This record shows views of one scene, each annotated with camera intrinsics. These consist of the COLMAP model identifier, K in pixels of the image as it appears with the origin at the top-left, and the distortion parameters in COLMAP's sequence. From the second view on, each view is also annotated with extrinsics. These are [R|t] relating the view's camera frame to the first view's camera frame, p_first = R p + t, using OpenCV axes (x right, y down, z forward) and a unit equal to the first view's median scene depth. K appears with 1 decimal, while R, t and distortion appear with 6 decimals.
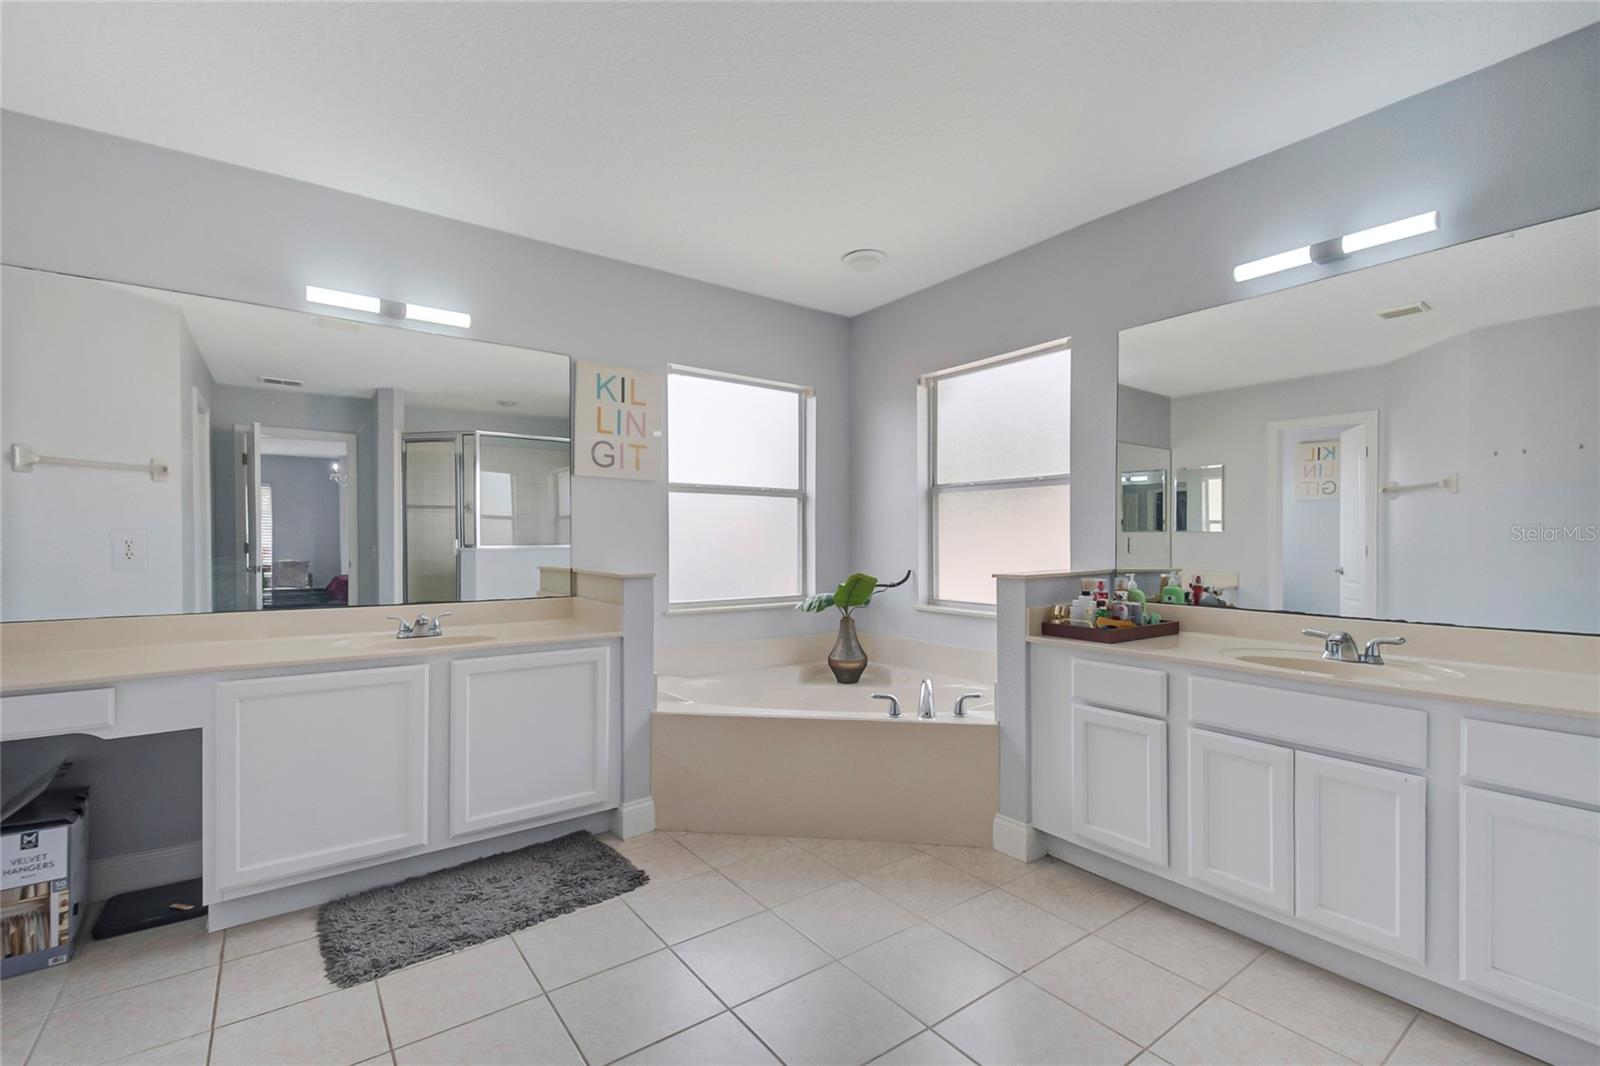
lens RADIAL K [[697.8, 0, 804.3], [0, 697.8, 544.5], [0, 0, 1]] dist [0.010093, -0.019461]
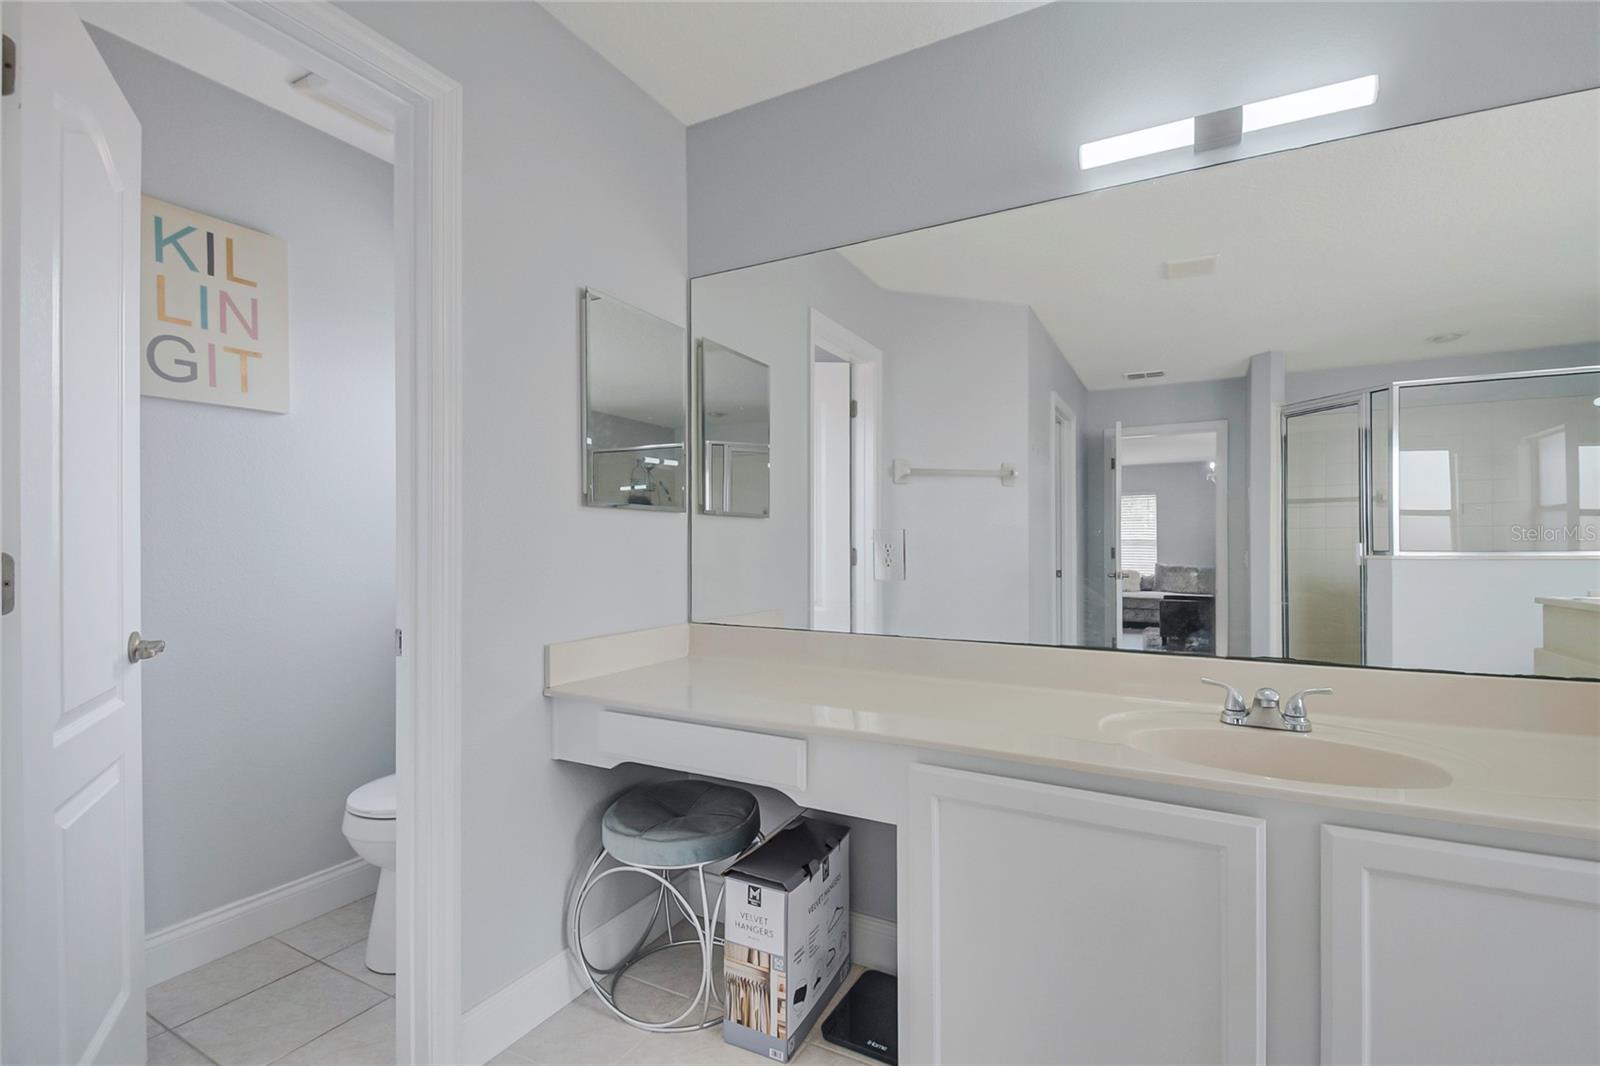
lens RADIAL K [[654.5, 0, 842.0], [0, 654.5, 550.2], [0, 0, 1]] dist [0.016842, -0.015032]
pose [[0.421643, 0.002171, -0.906759, -0.198187], [-0.002597, 0.999996, 0.001187, 0.000698], [0.906758, 0.001854, 0.421647, 0.420598]]
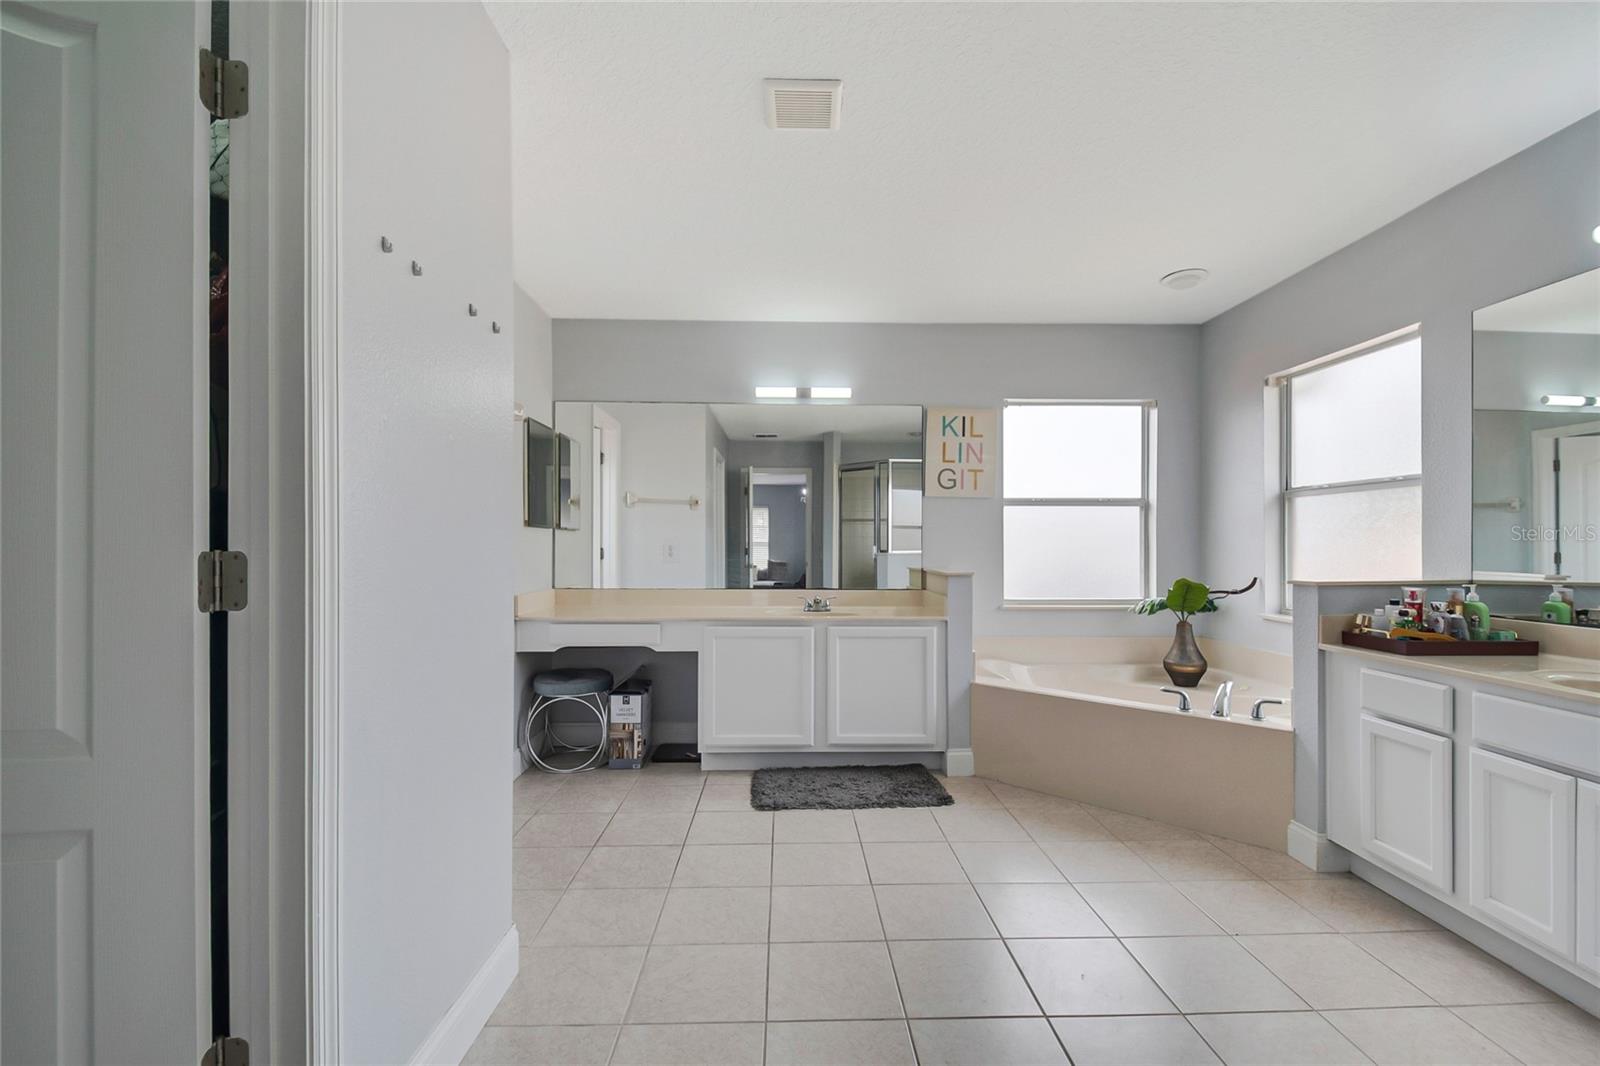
lens RADIAL K [[708.7, 0, 804.4], [0, 708.7, 546.4], [0, 0, 1]] dist [0.018254, -0.019762]
pose [[0.810688, 0.000687, -0.585478, 0.258147], [-0.004664, 0.999975, -0.005284, 0.001865], [0.585460, 0.007014, 0.810671, -0.199350]]
